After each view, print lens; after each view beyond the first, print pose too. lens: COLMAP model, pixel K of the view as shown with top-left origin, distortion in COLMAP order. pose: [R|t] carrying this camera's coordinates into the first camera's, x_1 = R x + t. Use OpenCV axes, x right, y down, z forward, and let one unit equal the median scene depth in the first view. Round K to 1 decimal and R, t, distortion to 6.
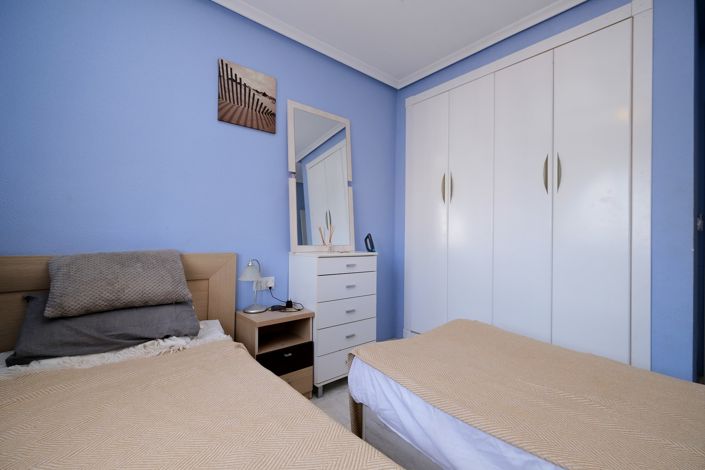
lens RADIAL K [[306.5, 0, 352.2], [0, 306.5, 238.8], [0, 0, 1]] dist [-0.008413, 0.000888]
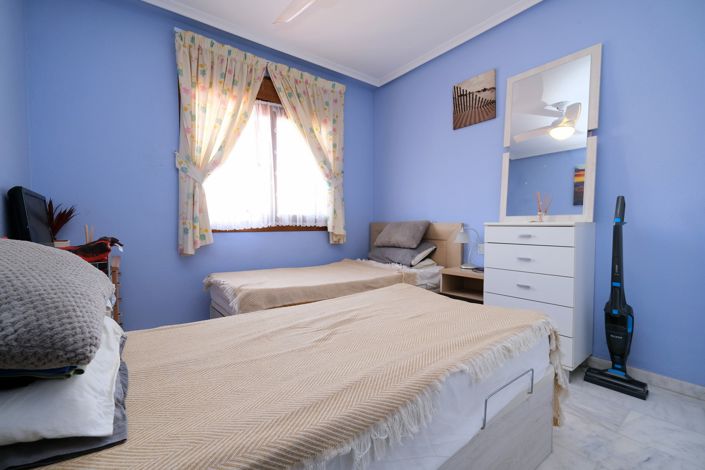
lens RADIAL K [[306.5, 0, 352.5], [0, 306.5, 232.3], [0, 0, 1]] dist [-0.008413, 0.000888]
pose [[-0.045289, 0.011595, -0.998907, 0.930492], [-0.005199, 0.999916, 0.011842, 0.069587], [0.998960, 0.005730, -0.045225, 0.546221]]
